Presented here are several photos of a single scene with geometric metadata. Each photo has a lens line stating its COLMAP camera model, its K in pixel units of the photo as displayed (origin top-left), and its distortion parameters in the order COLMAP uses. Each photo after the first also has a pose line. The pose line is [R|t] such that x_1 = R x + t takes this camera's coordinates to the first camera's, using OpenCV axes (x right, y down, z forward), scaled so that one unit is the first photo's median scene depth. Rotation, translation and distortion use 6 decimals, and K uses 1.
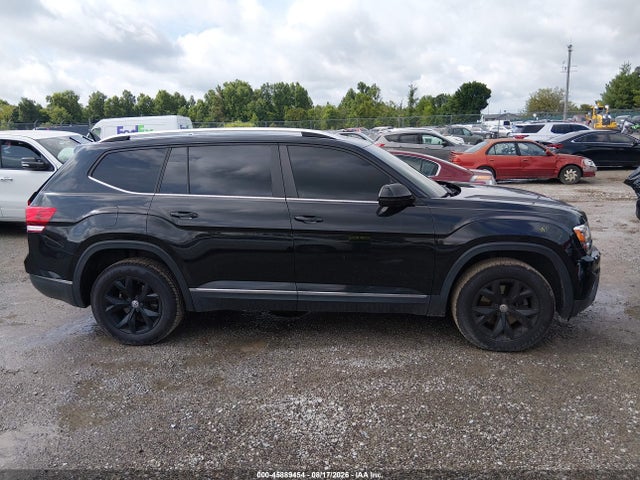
lens RADIAL K [[482.1, 0, 320.0], [0, 482.1, 240.0], [0, 0, 1]] dist [0.091625, -0.155786]
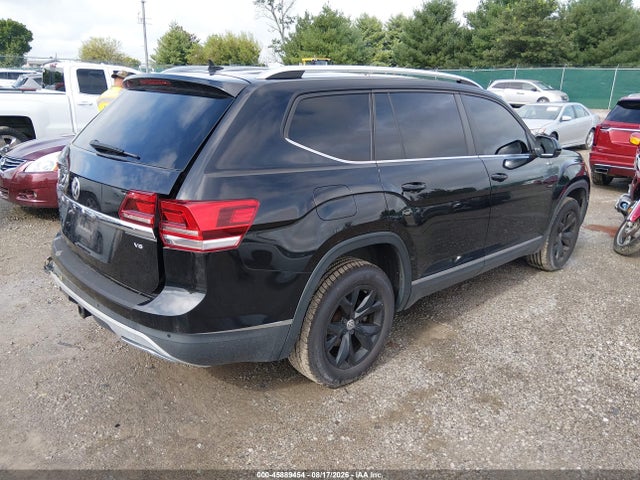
lens RADIAL K [[482.4, 0, 320.0], [0, 482.4, 240.0], [0, 0, 1]] dist [0.086327, -0.138135]
pose [[0.657844, -0.175422, 0.732440, -0.907147], [0.105939, 0.984380, 0.140613, -0.089144], [-0.745666, -0.014907, 0.666153, 0.591827]]
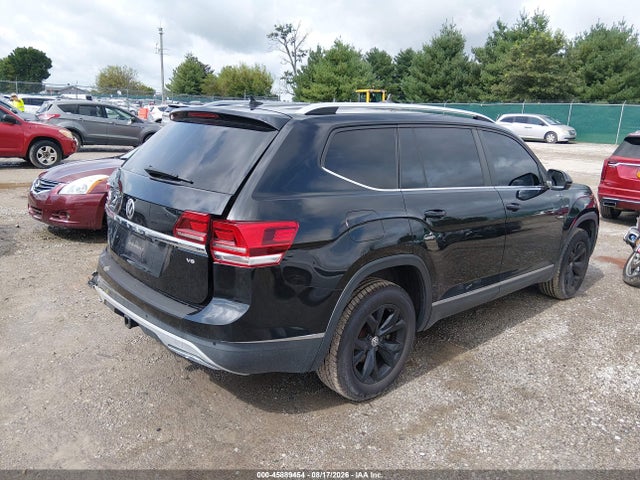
lens RADIAL K [[482.1, 0, 320.0], [0, 482.1, 240.0], [0, 0, 1]] dist [0.091625, -0.155786]
pose [[0.670969, -0.119678, 0.731763, -0.970705], [0.086860, 0.992780, 0.082723, -0.089267], [-0.736380, 0.008057, 0.676520, 0.580642]]
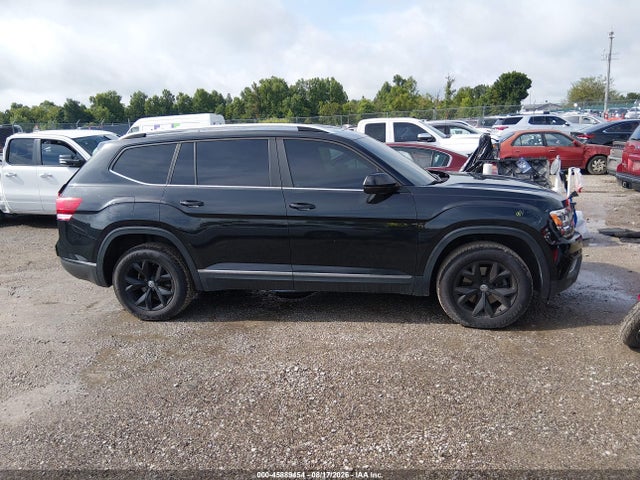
lens RADIAL K [[482.1, 0, 320.0], [0, 482.1, 240.0], [0, 0, 1]] dist [0.091625, -0.155786]
pose [[0.997294, -0.002277, -0.073476, 0.090772], [0.002996, 0.999949, 0.009670, 0.021519], [0.073450, -0.009864, 0.997250, -0.084473]]
